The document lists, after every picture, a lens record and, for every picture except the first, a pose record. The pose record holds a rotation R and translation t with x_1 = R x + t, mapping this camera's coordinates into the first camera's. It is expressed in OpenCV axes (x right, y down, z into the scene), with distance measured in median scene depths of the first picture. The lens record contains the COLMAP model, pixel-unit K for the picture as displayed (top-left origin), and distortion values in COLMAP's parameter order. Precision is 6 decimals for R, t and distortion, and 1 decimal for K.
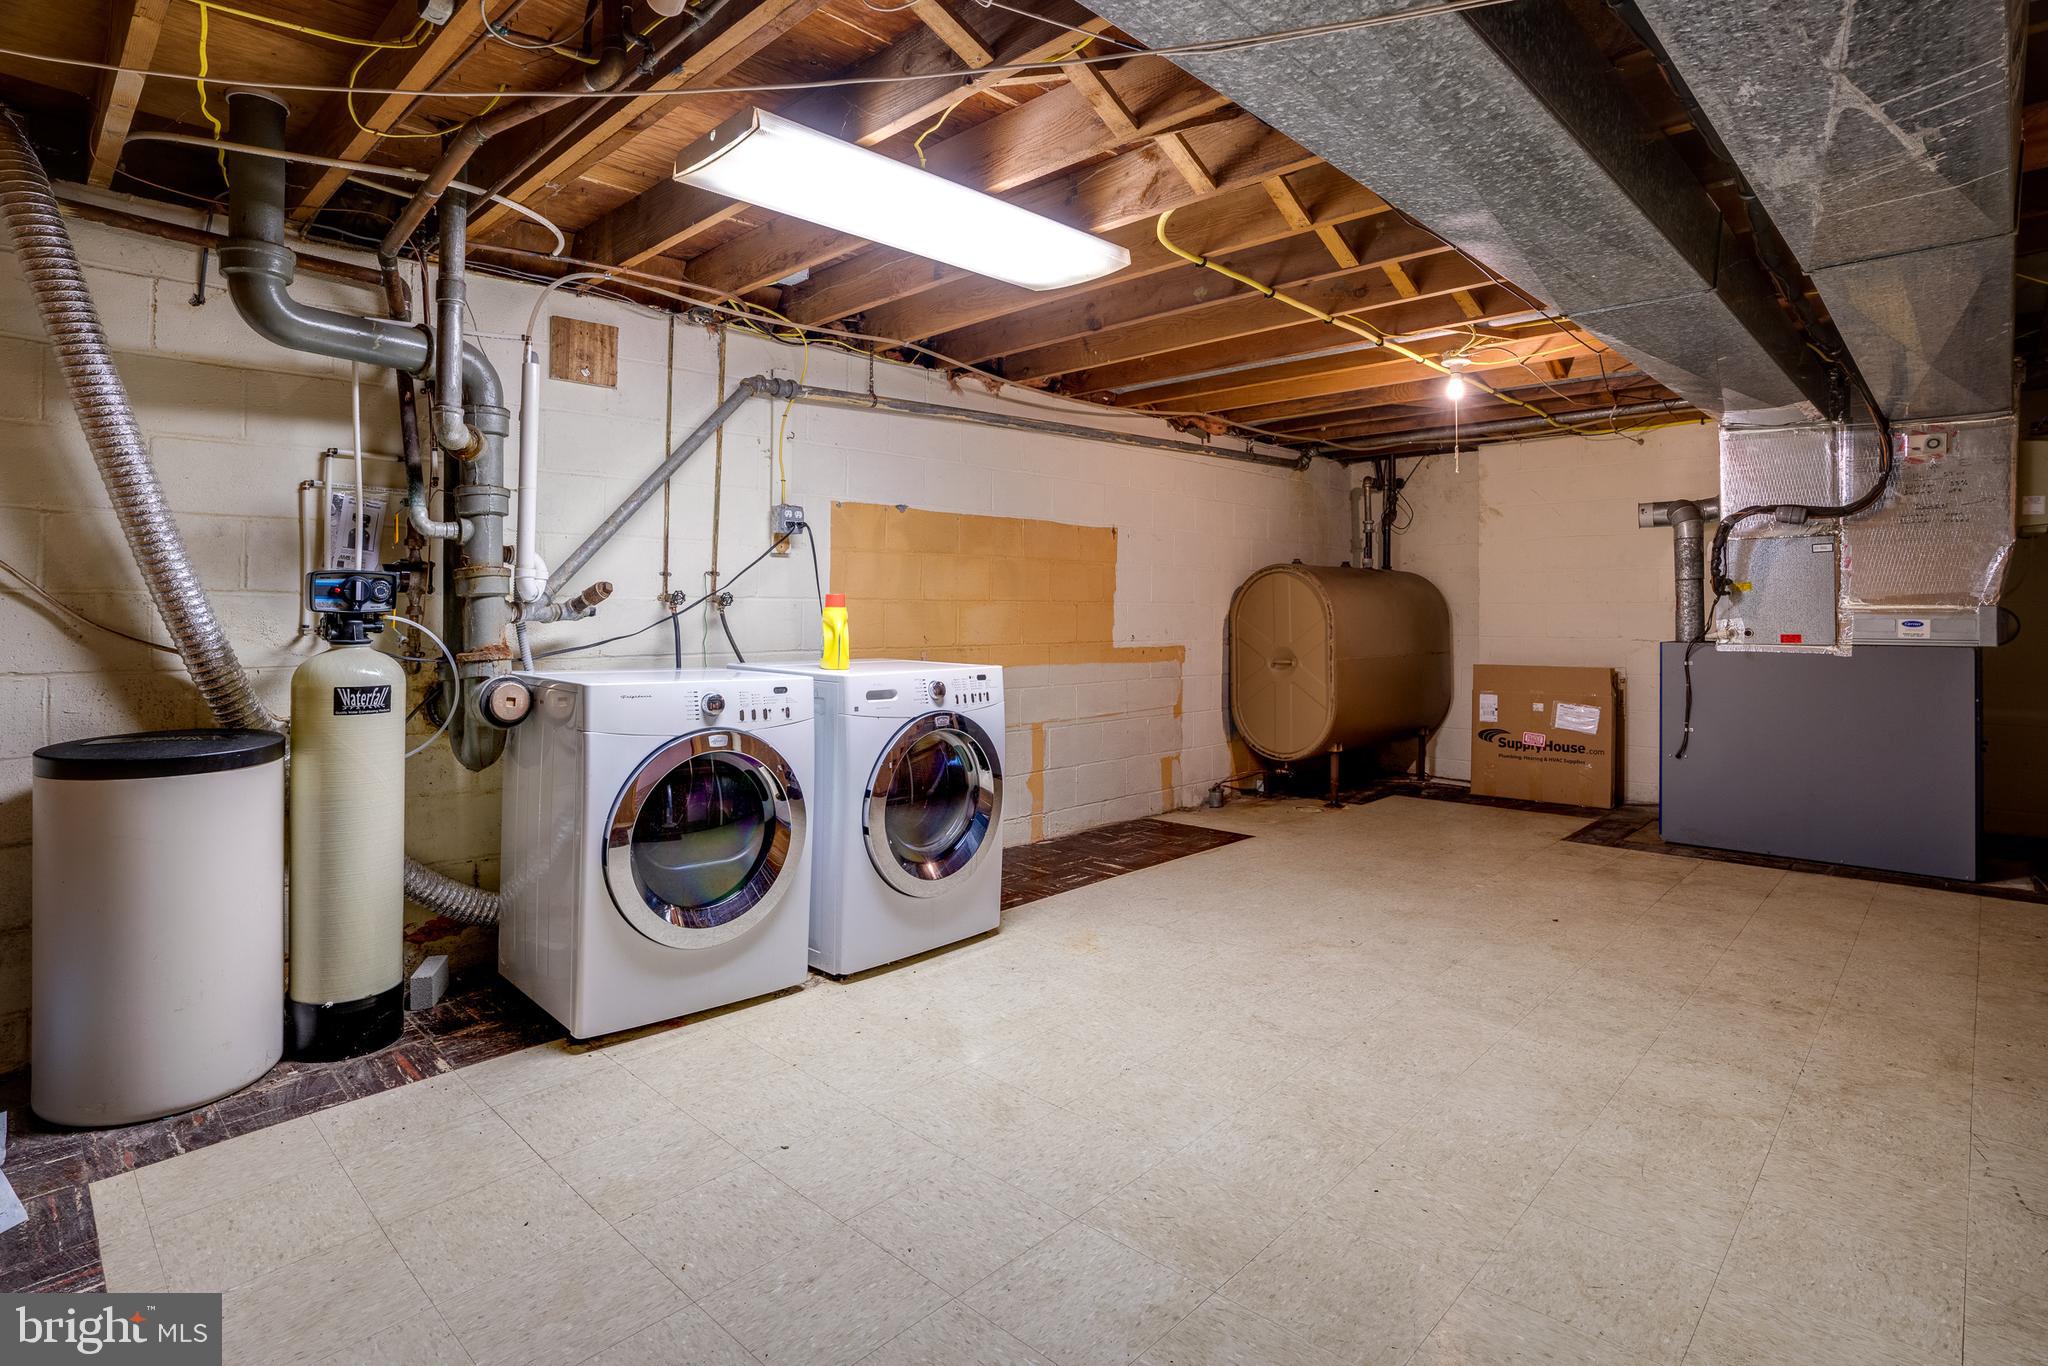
lens RADIAL K [[1041.8, 0, 1010.0], [0, 1041.8, 602.4], [0, 0, 1]] dist [-0.037512, 0.007222]
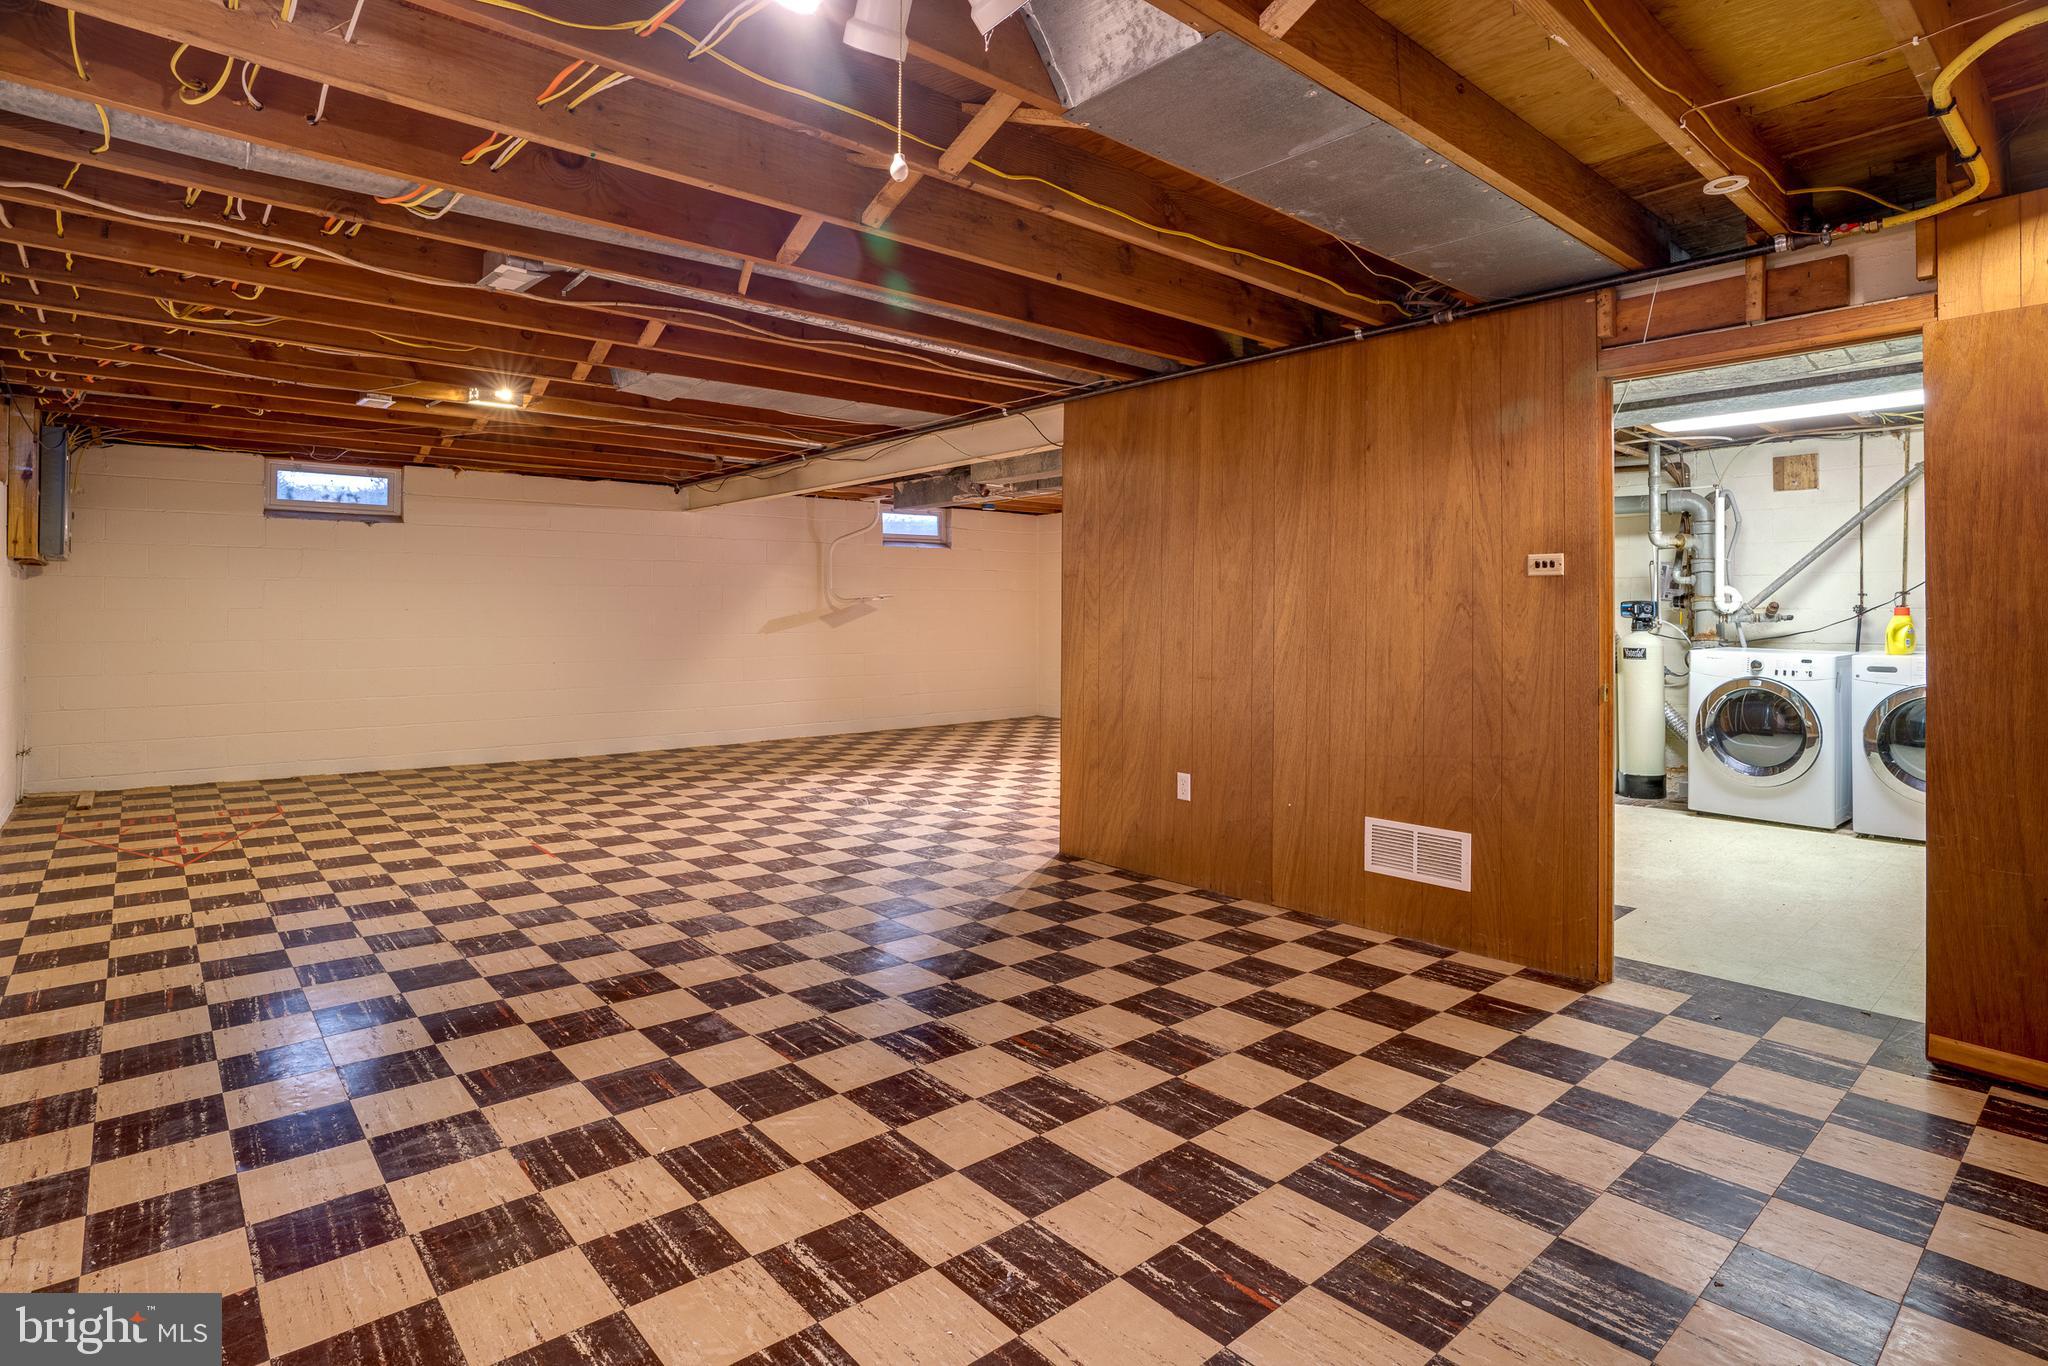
lens RADIAL K [[1041.8, 0, 1022.3], [0, 1041.8, 589.1], [0, 0, 1]] dist [-0.037512, 0.007222]
pose [[-0.082772, -0.021299, -0.996341, 1.730520], [0.011446, 0.999685, -0.022321, -0.019003], [0.996503, -0.013252, -0.082502, -0.226970]]
